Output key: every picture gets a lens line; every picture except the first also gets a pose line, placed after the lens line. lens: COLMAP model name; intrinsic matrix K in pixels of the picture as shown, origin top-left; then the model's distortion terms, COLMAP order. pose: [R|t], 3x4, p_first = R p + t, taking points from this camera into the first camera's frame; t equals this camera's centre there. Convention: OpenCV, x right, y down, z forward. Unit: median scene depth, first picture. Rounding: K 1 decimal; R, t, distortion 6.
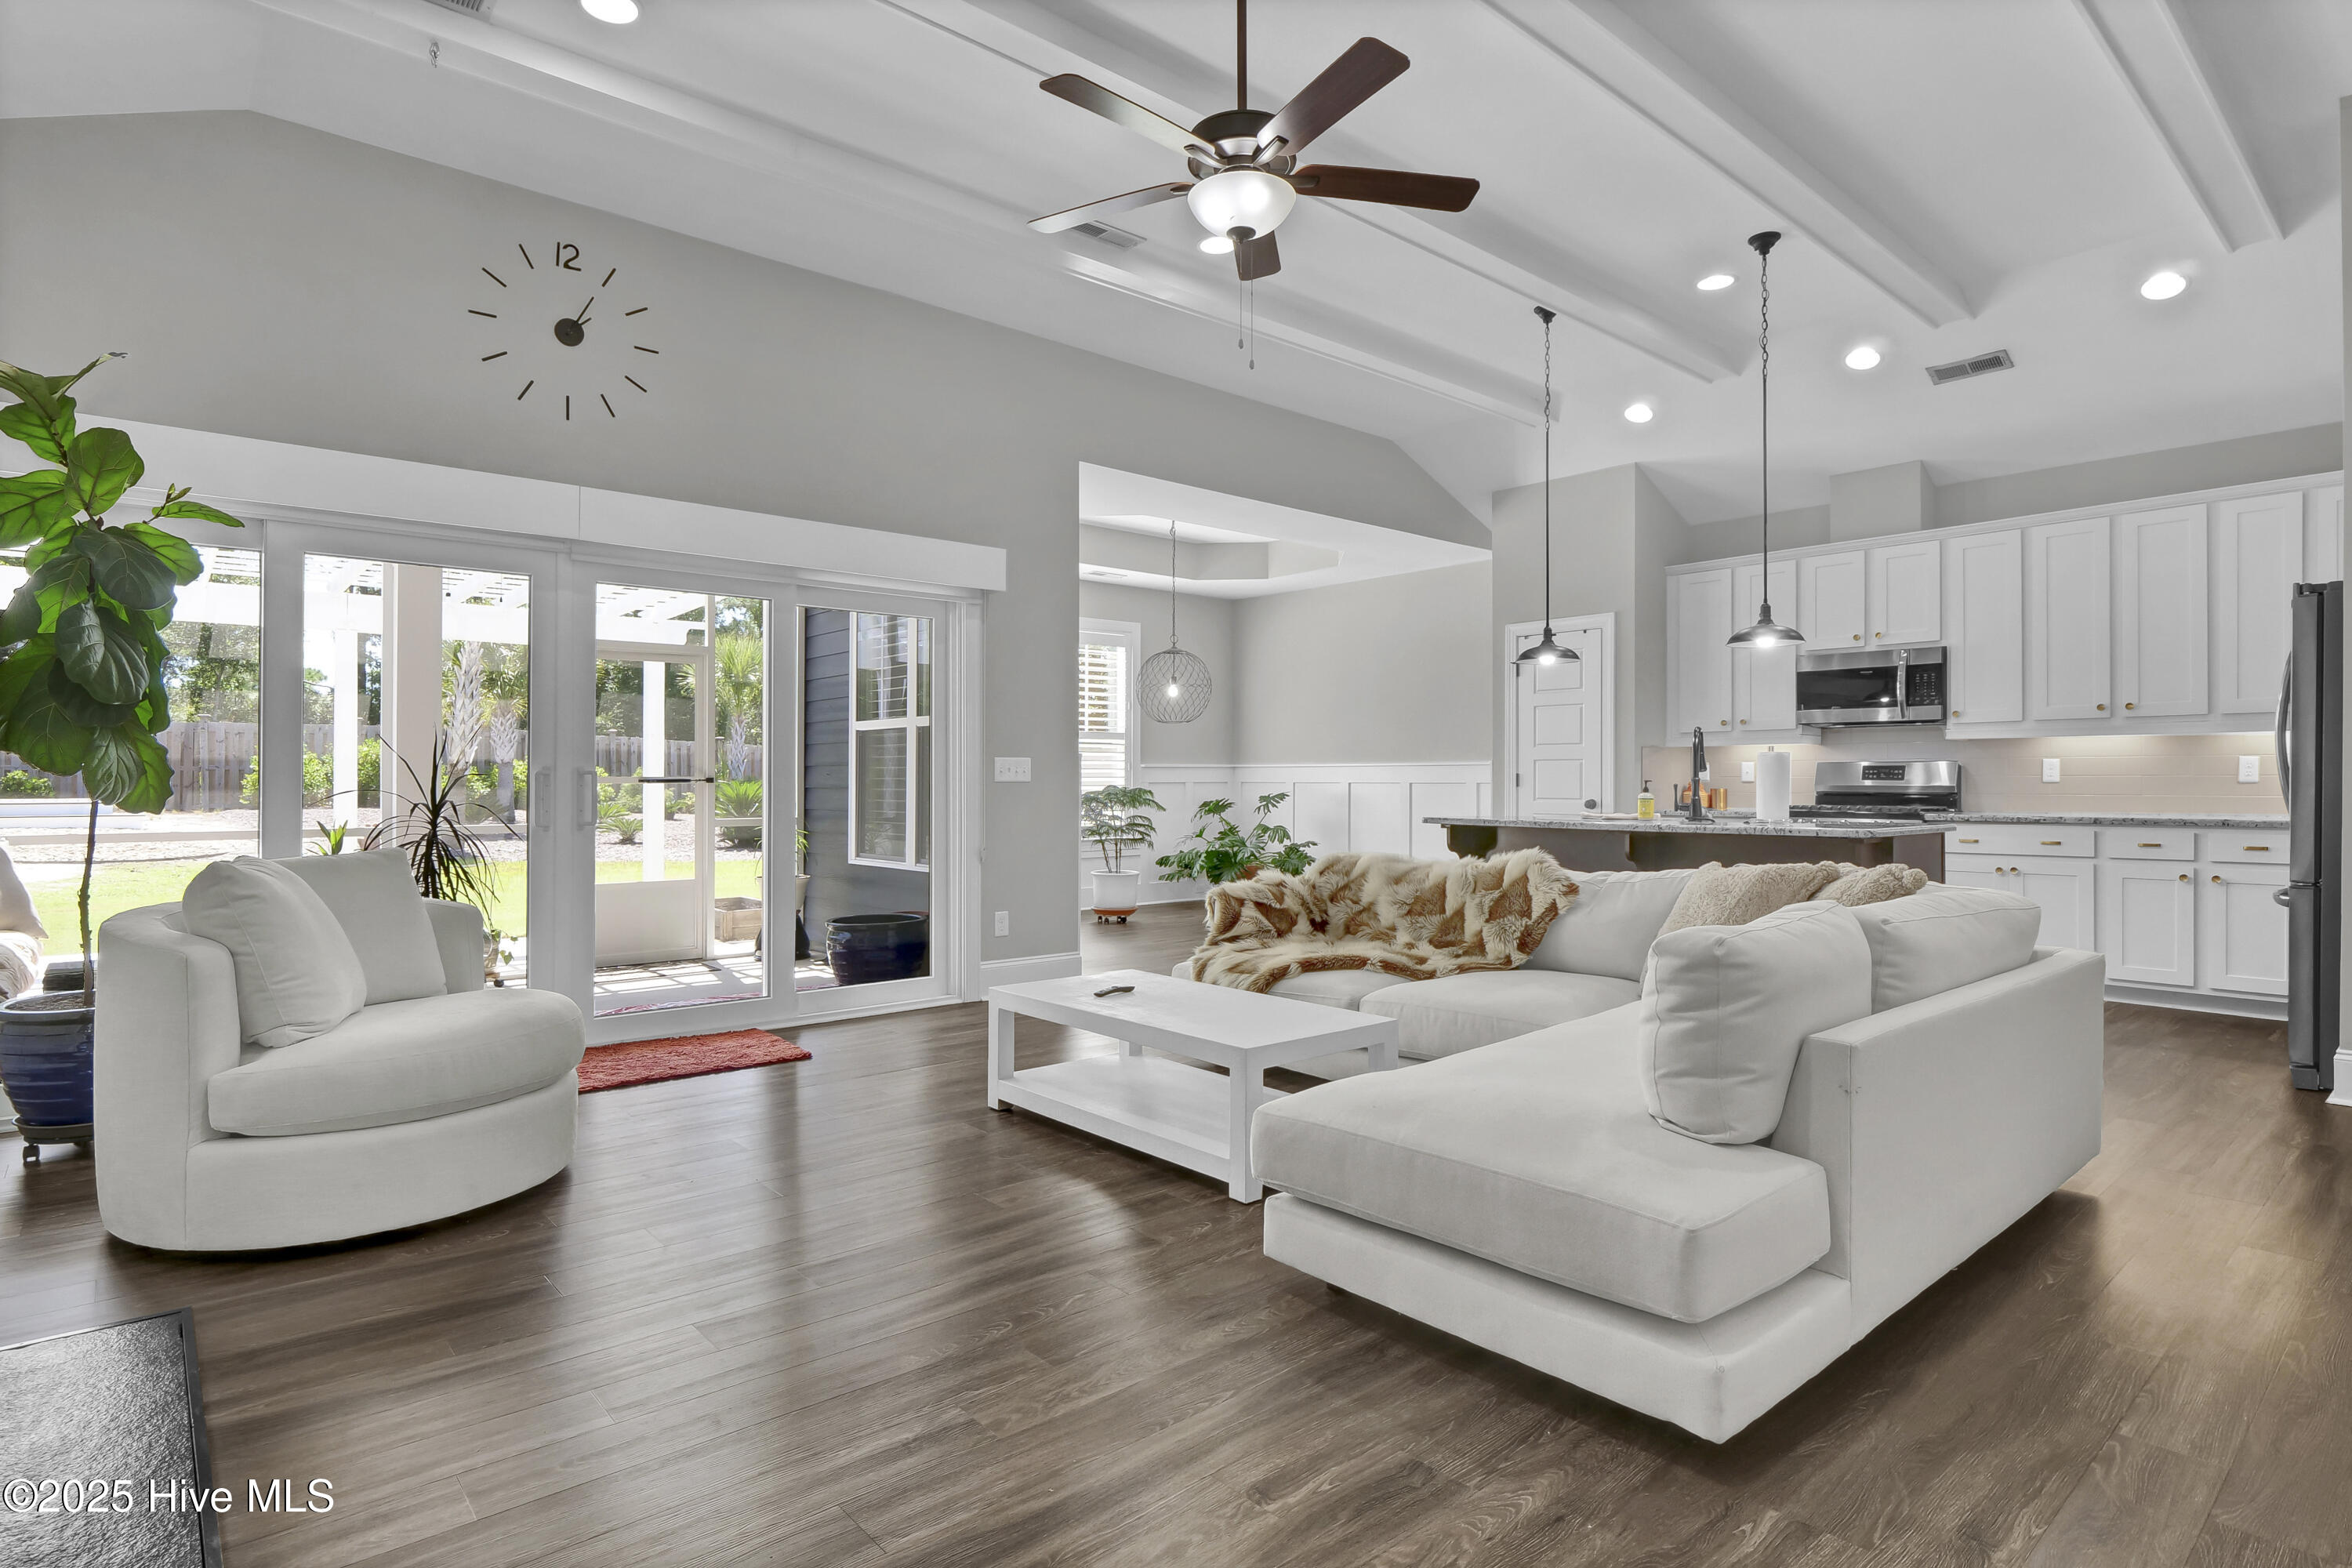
lens RADIAL K [[1222.2, 0, 1176.0], [0, 1222.2, 784.0], [0, 0, 1]] dist [-0.012176, -0.001333]
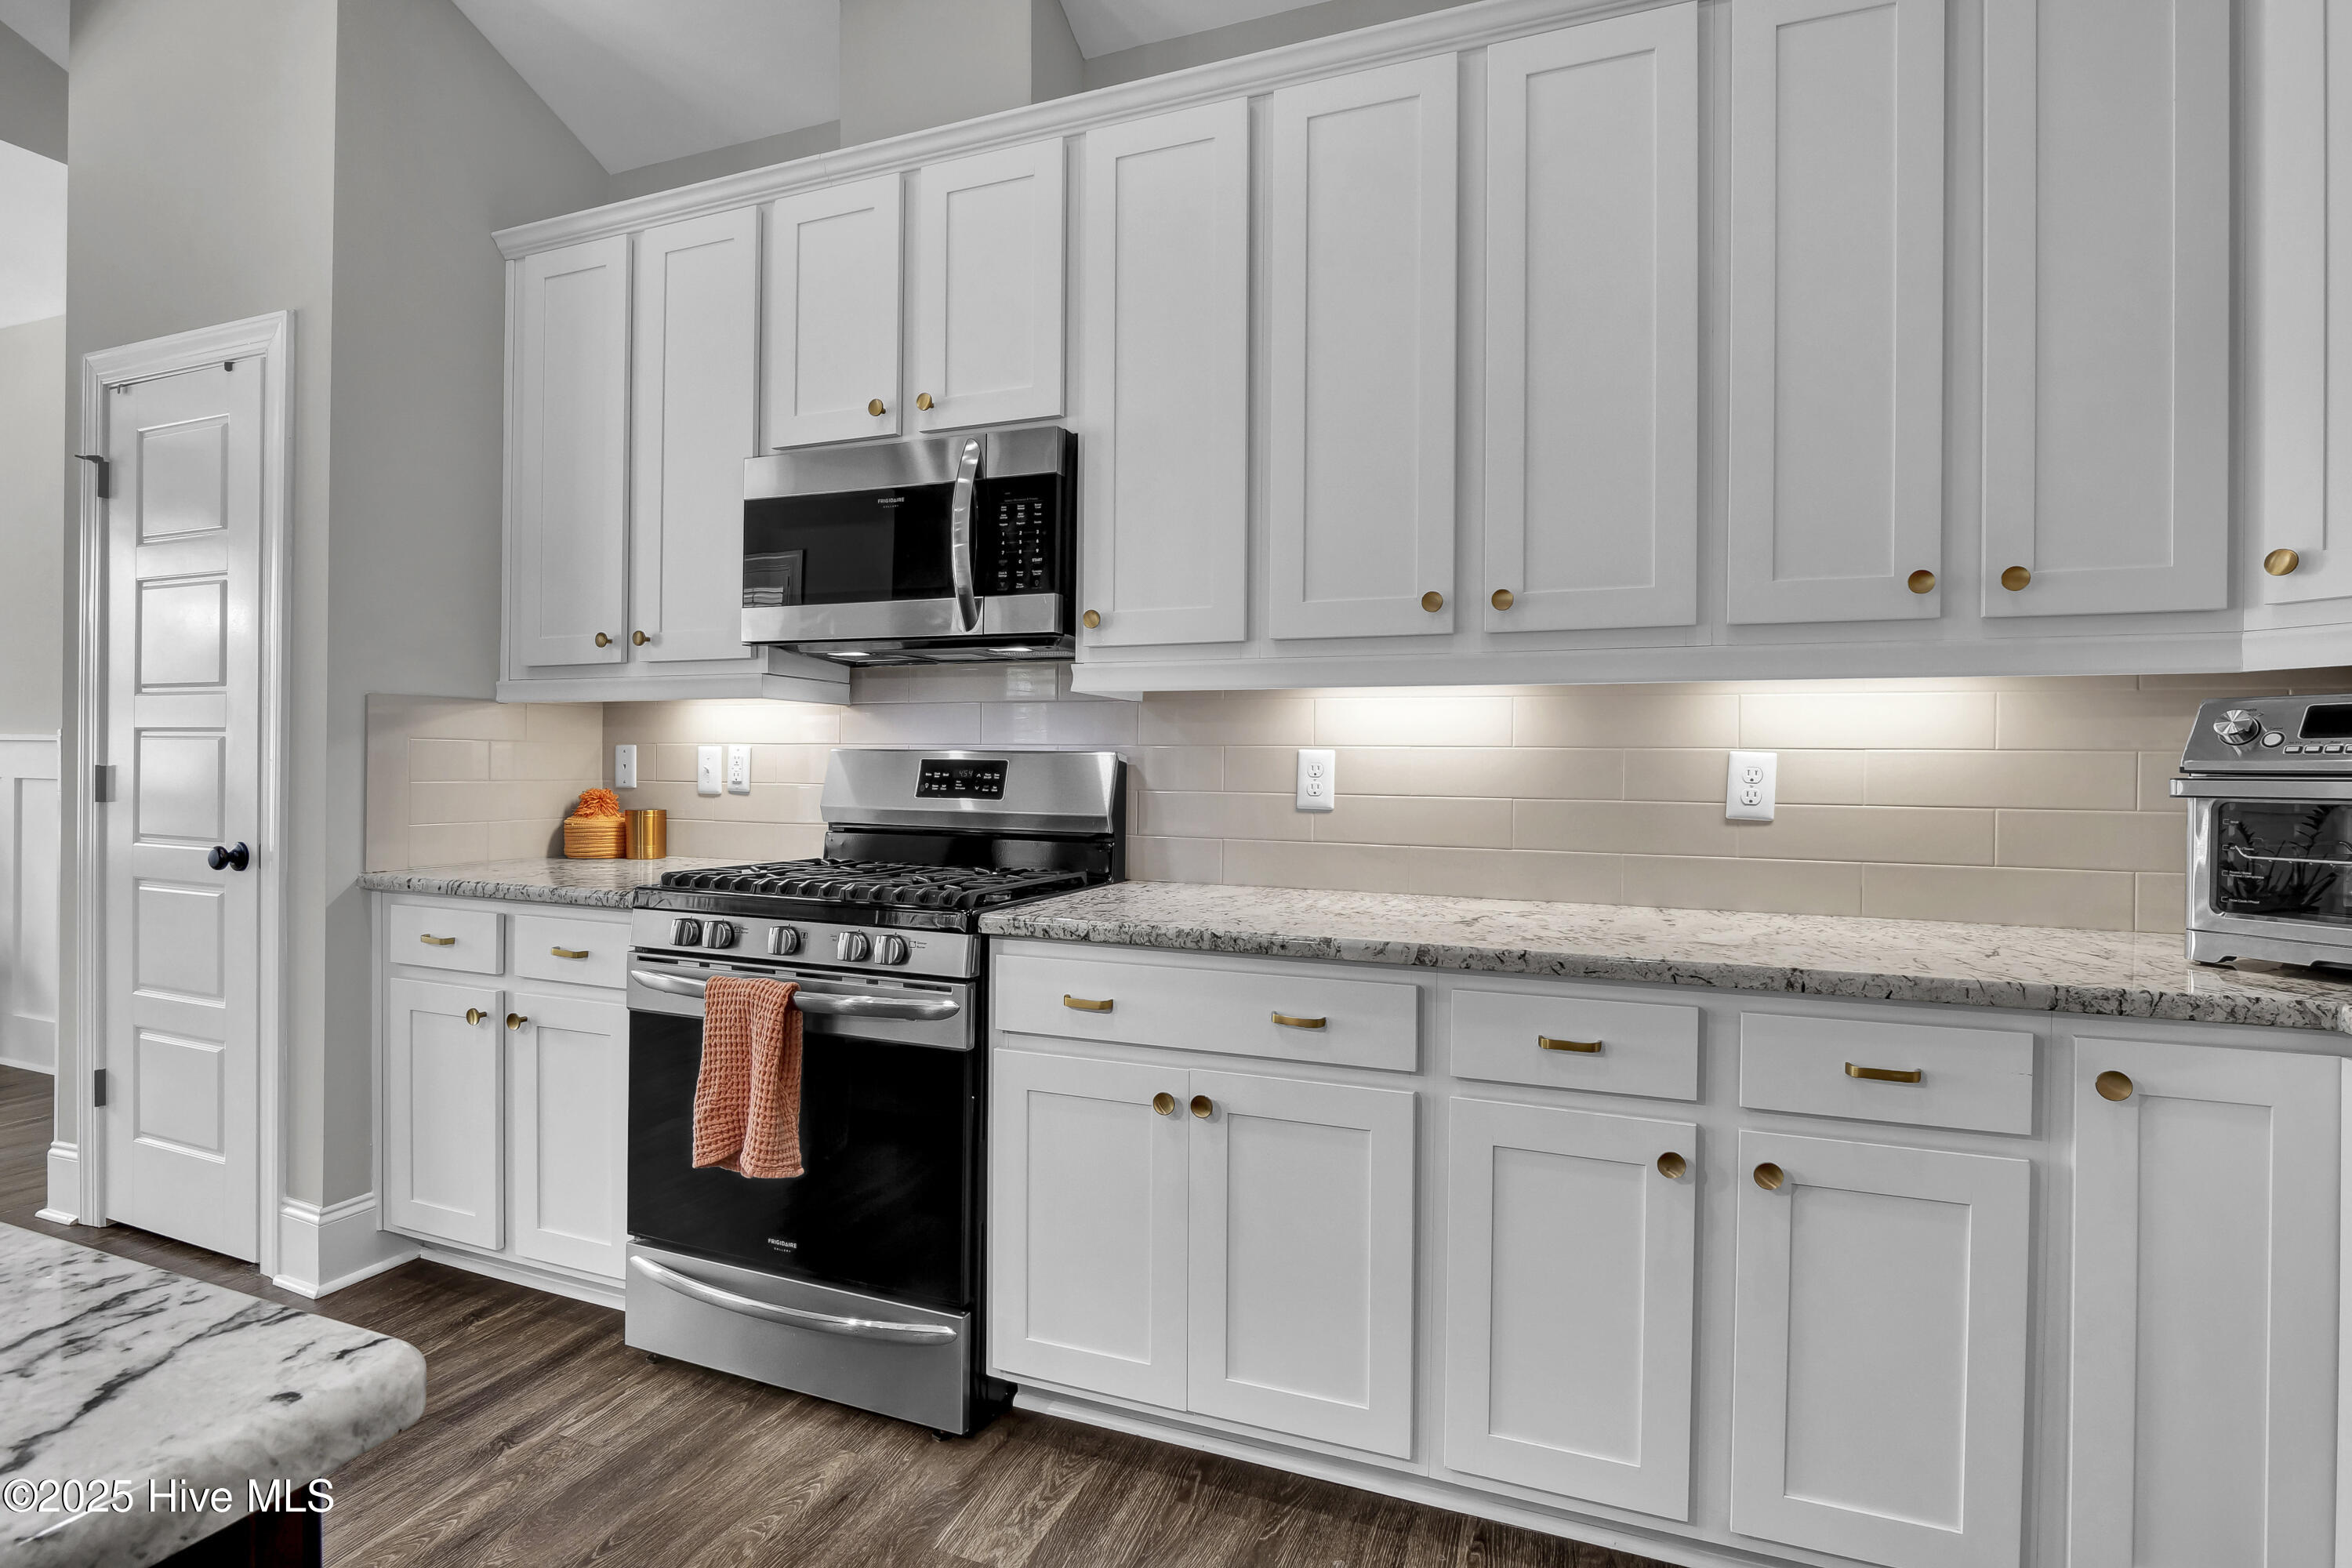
lens RADIAL K [[1161.5, 0, 1166.5], [0, 1161.5, 769.3], [0, 0, 1]] dist [-0.011465, -0.000634]
pose [[0.893351, 0.009315, 0.449262, 0.530385], [-0.011555, 0.999931, 0.002245, -0.015089], [-0.449210, -0.007196, 0.893397, 0.715789]]
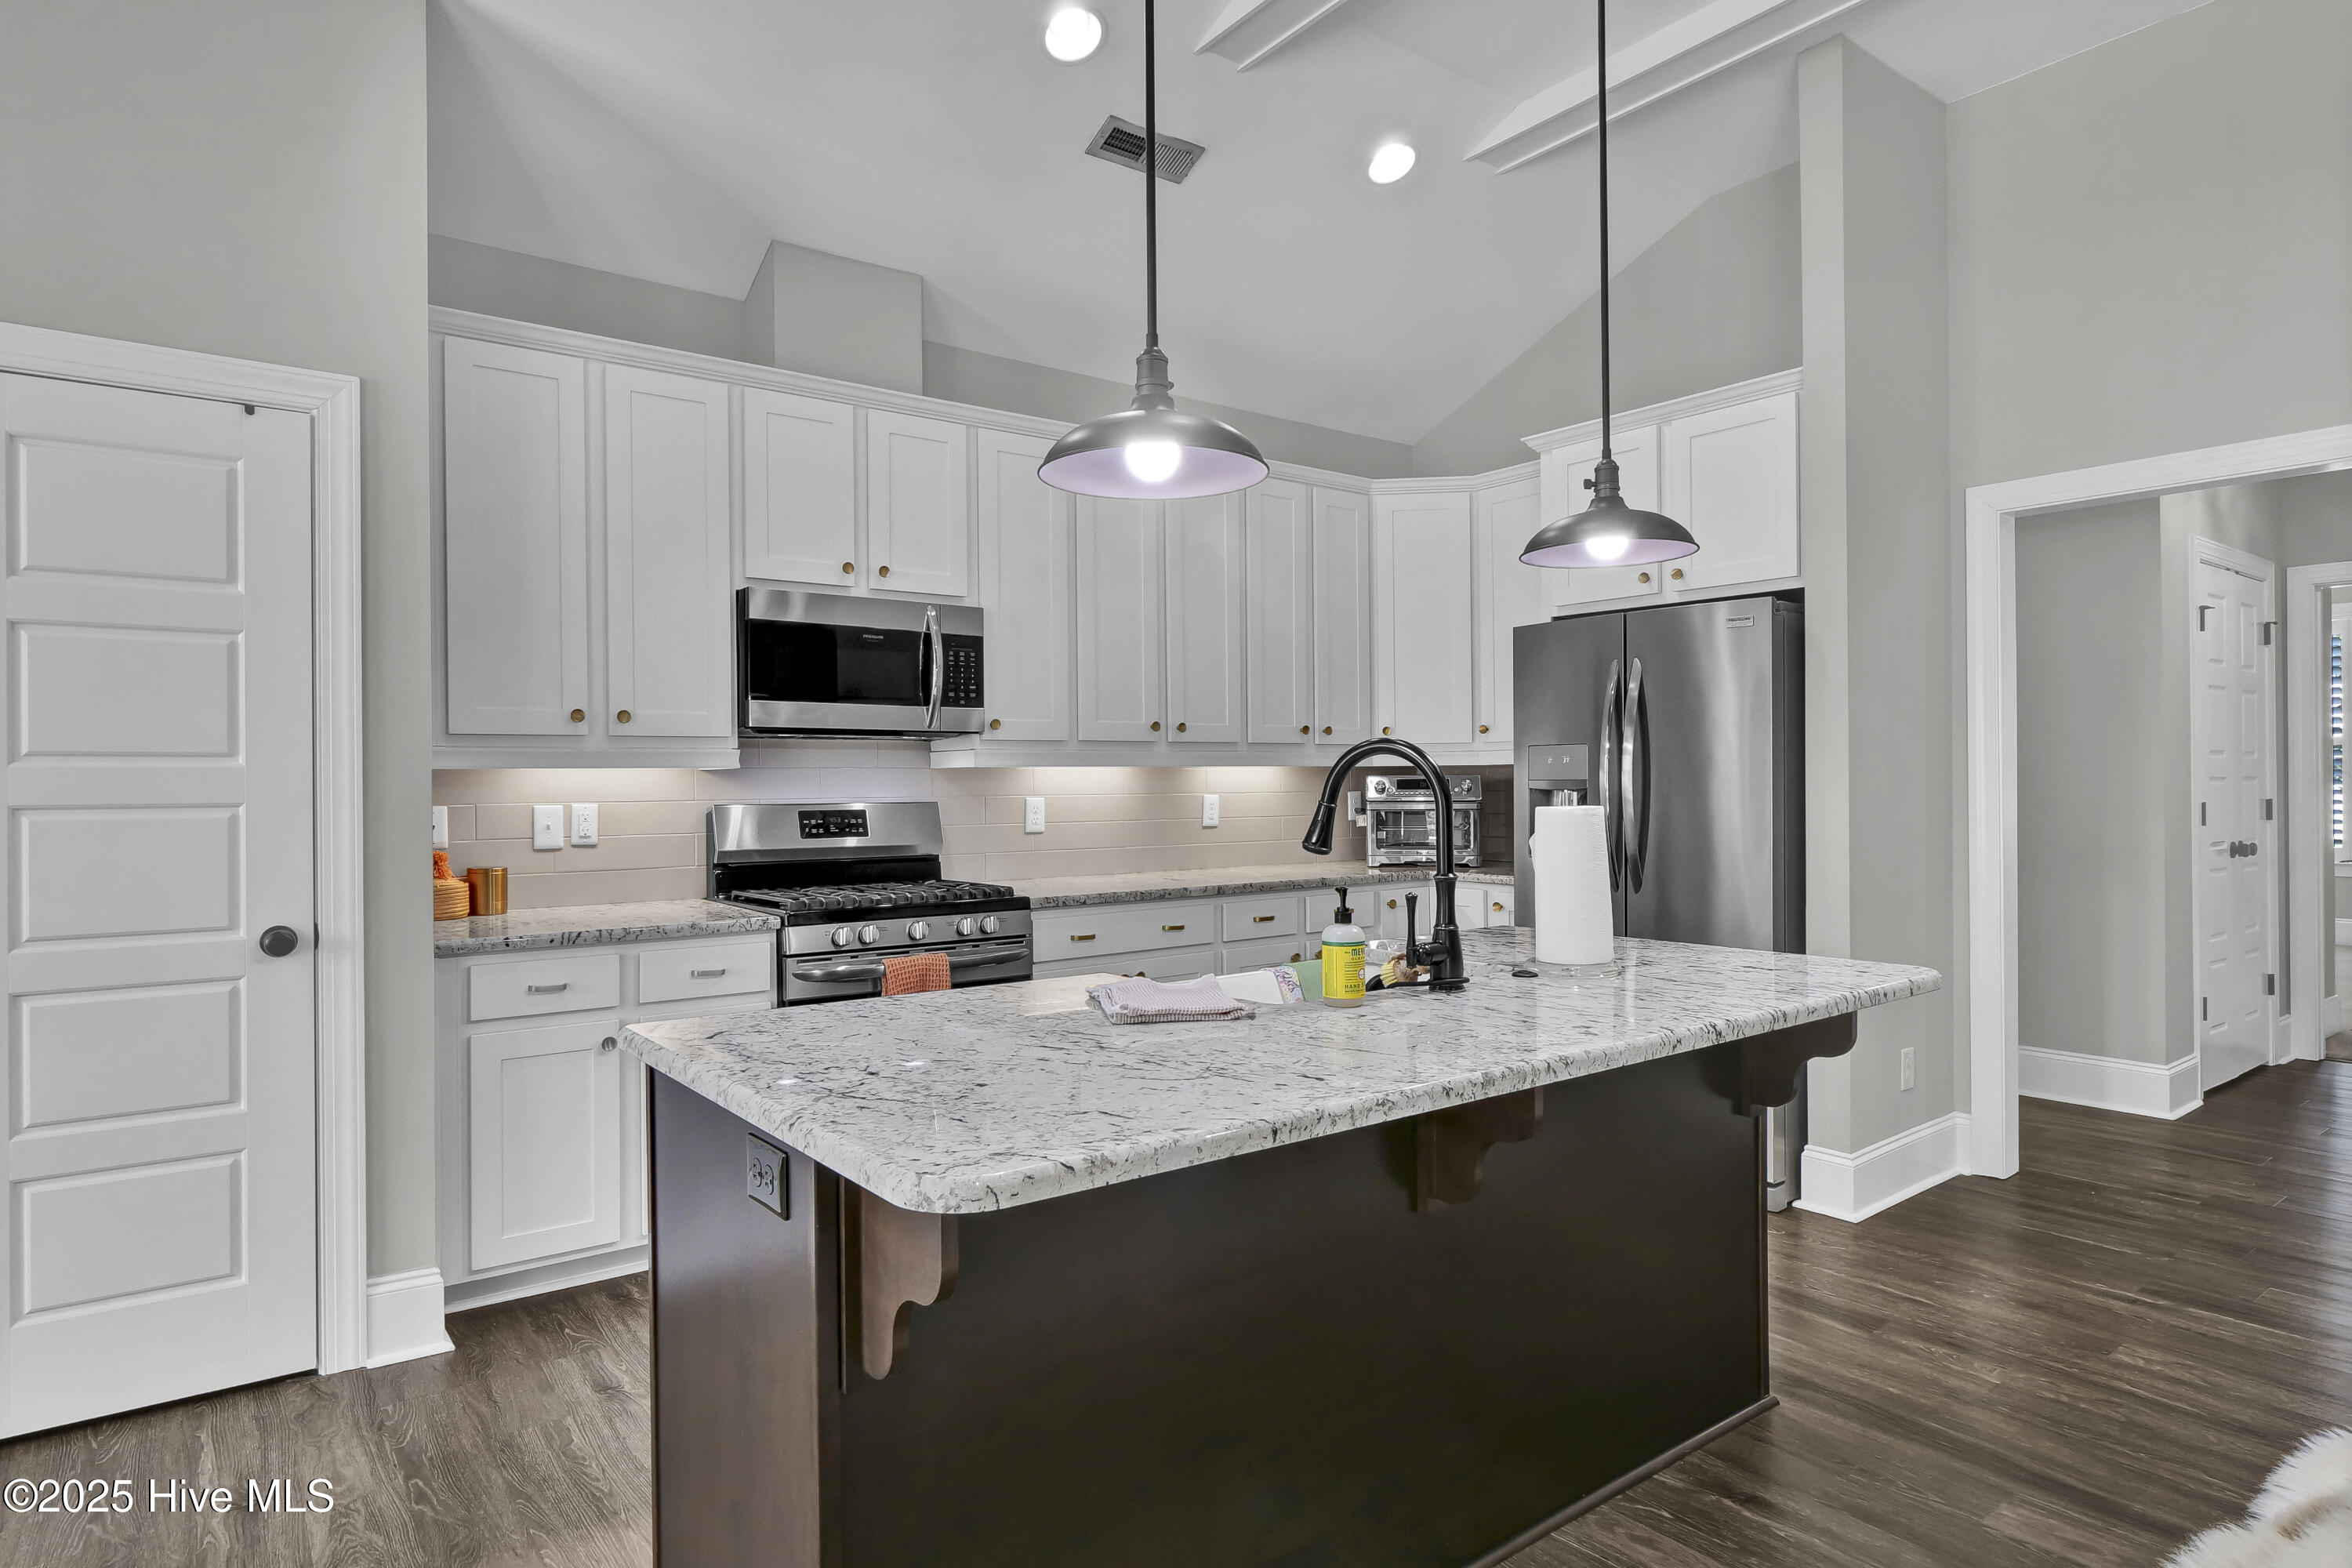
lens RADIAL K [[1297.5, 0, 1174.4], [0, 1297.5, 788.8], [0, 0, 1]] dist [-0.009325, -0.000483]
pose [[0.070618, -0.007766, 0.997473, 0.012787], [0.007465, 0.999946, 0.007257, -0.031026], [-0.997476, 0.006933, 0.070672, 0.904524]]
